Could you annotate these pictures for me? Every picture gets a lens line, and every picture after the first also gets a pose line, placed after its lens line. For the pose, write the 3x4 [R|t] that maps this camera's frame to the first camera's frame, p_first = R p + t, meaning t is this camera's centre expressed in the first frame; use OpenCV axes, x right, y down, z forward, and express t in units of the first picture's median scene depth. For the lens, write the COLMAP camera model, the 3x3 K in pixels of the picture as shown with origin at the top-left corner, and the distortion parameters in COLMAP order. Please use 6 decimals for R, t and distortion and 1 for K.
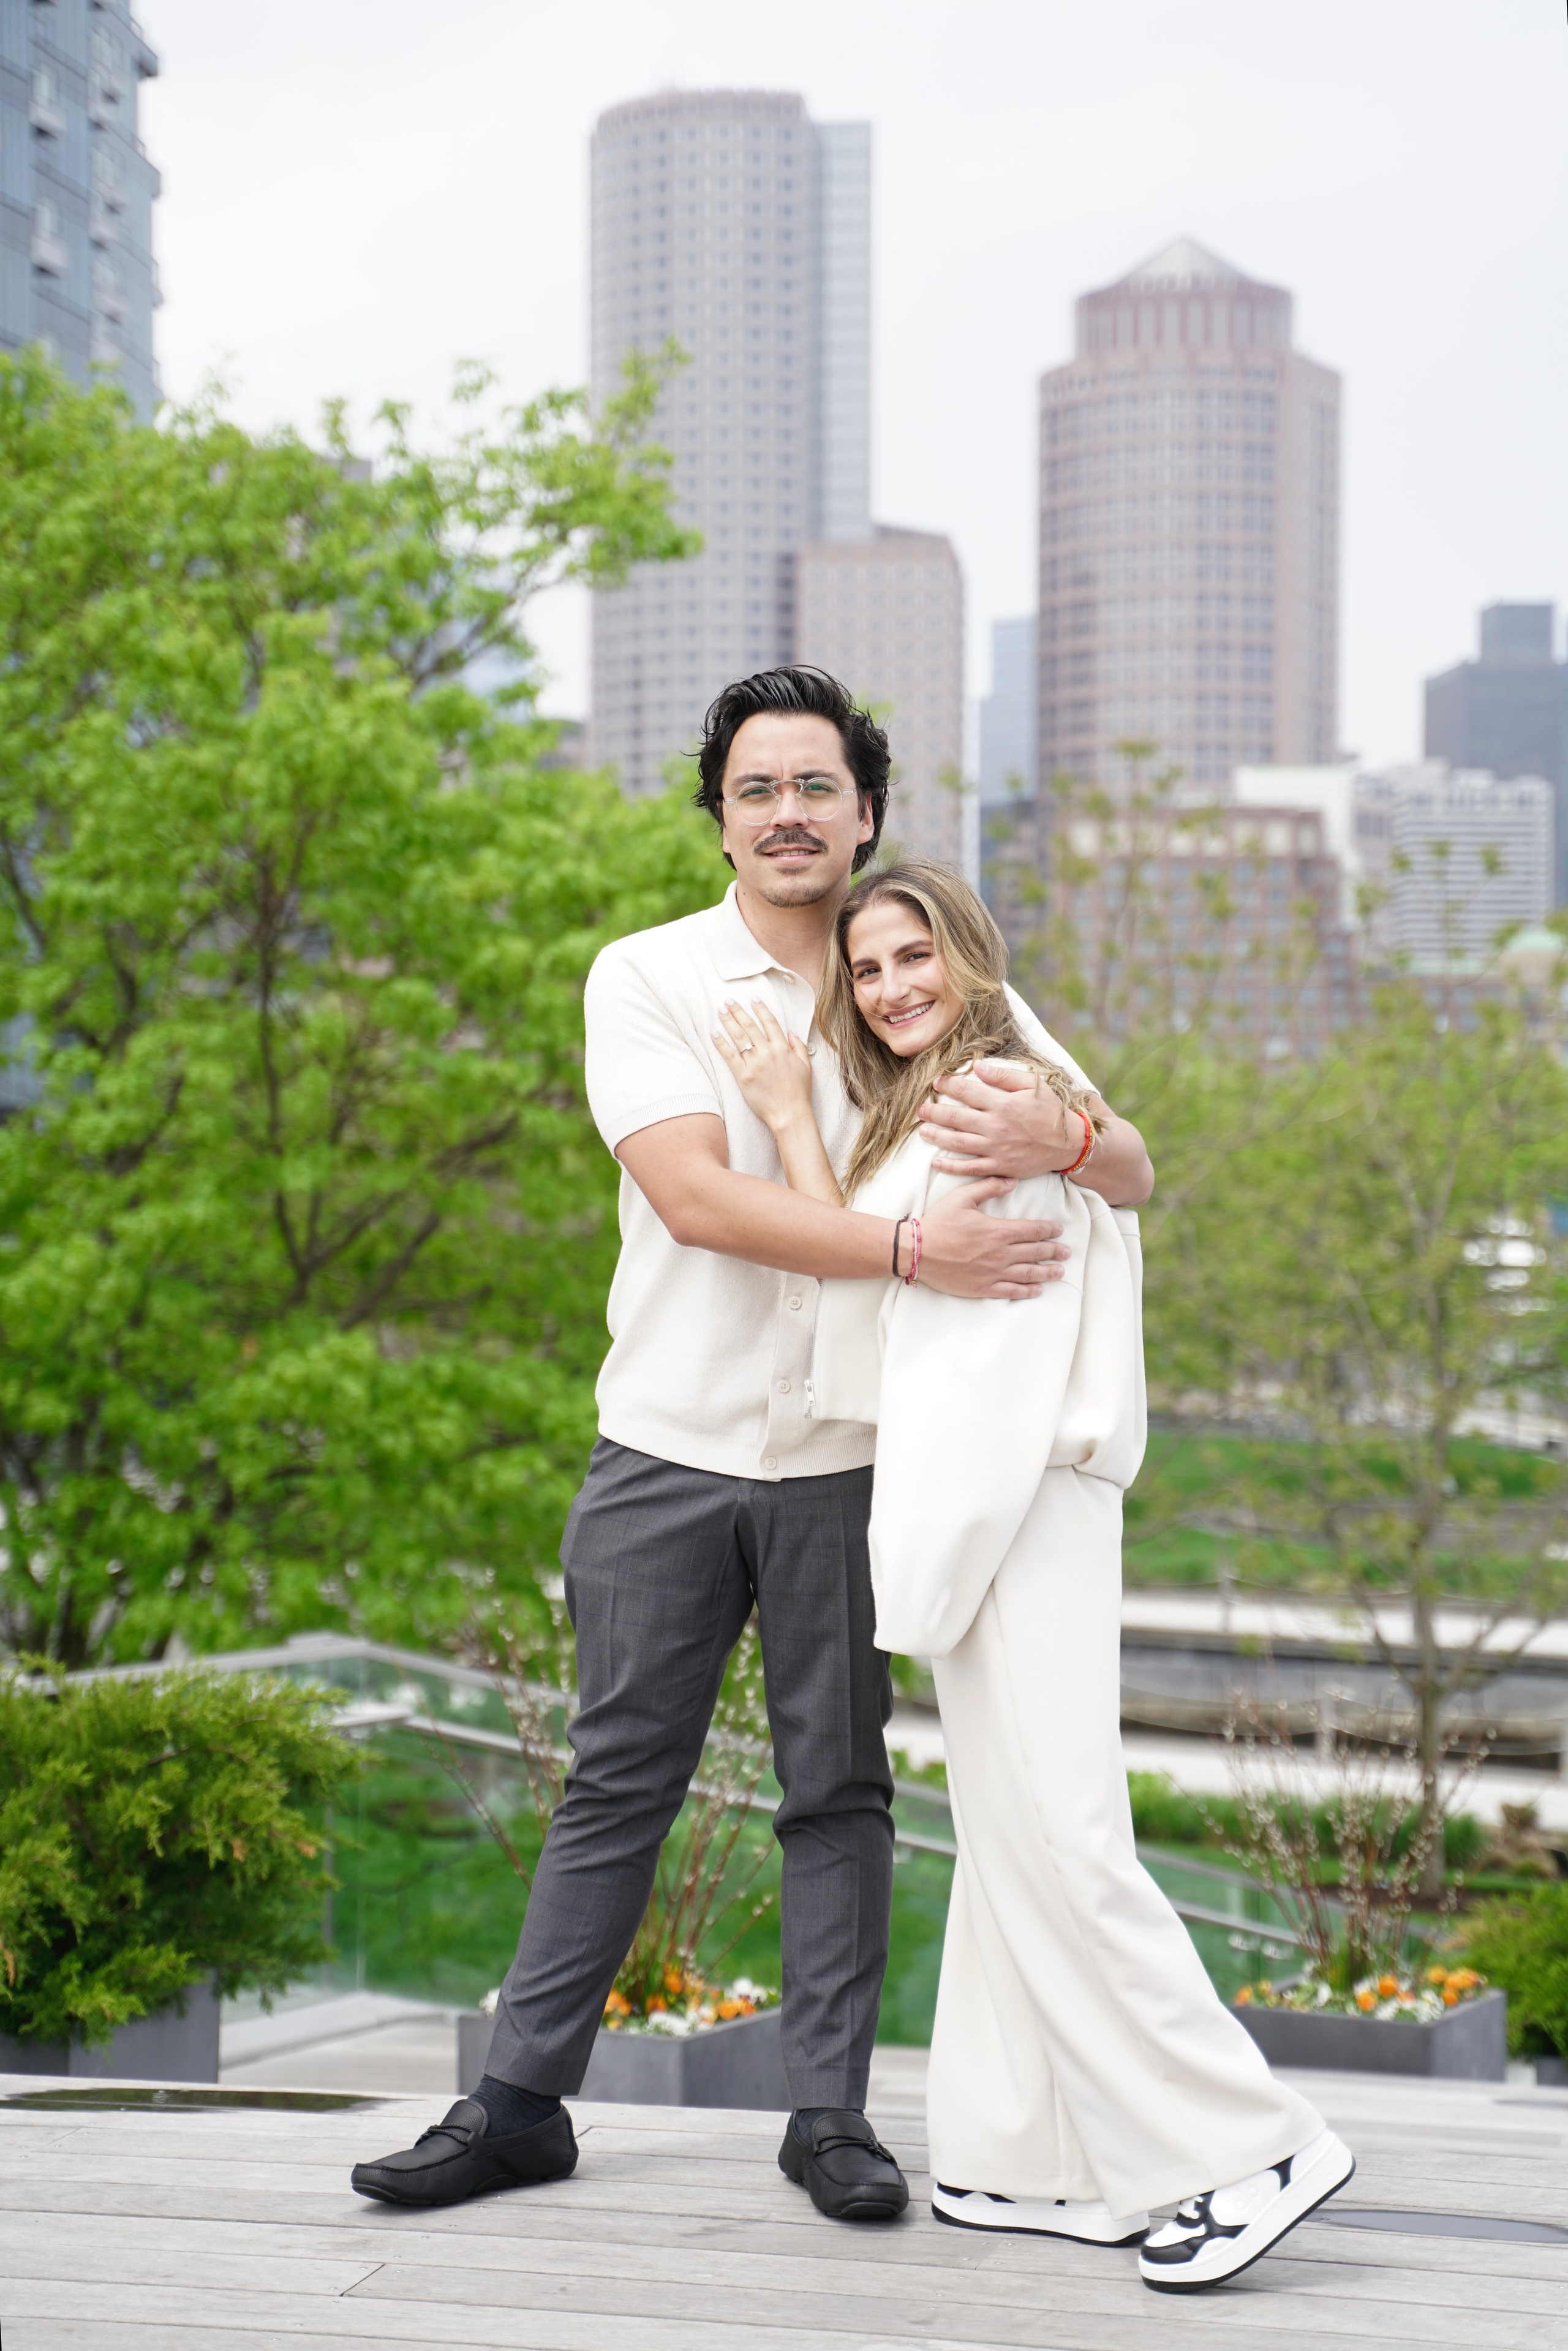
lens RADIAL K [[4330.4, 0, 784.0], [0, 4330.4, 1175.5], [0, 0, 1]] dist [0.004082, 0.022377]
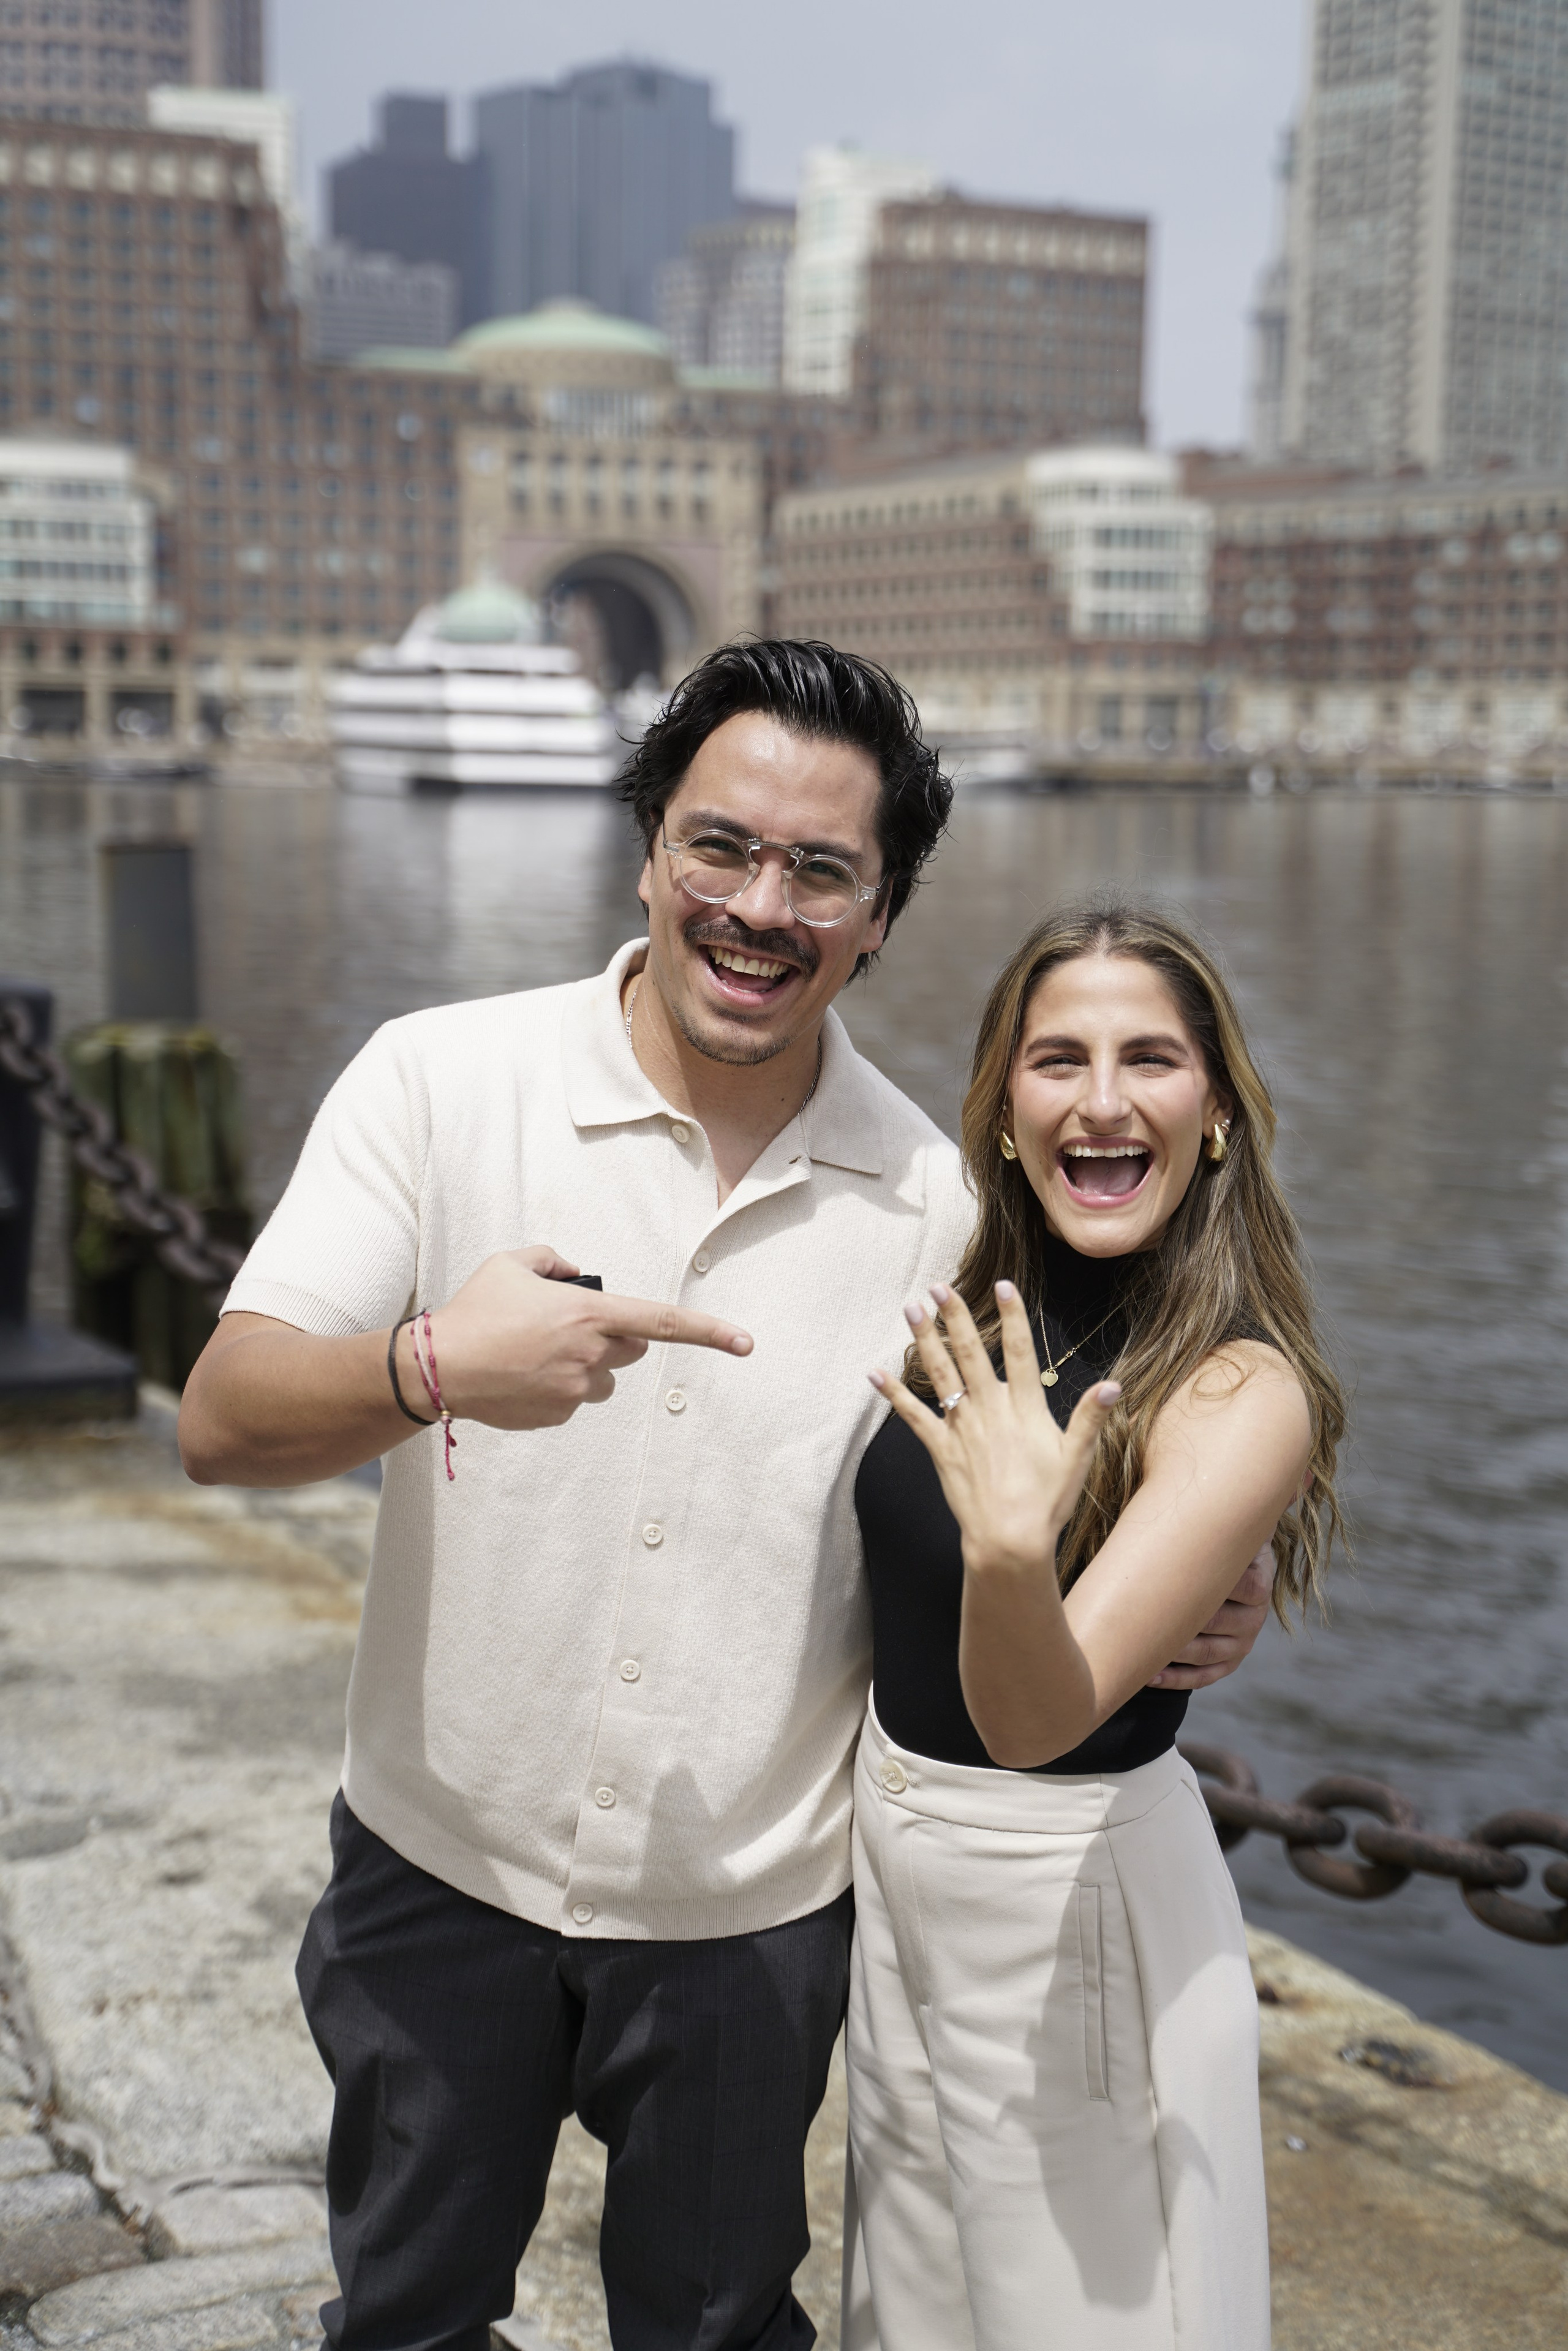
lens RADIAL K [[3431.2, 0, 789.3], [0, 3431.2, 1222.4], [0, 0, 1]] dist [0.025485, 0.482060]
pose [[0.958801, -0.026338, 0.282856, 0.030559], [-0.017457, 0.988348, 0.151205, 0.014997], [-0.283543, -0.149914, 0.947169, 0.327500]]
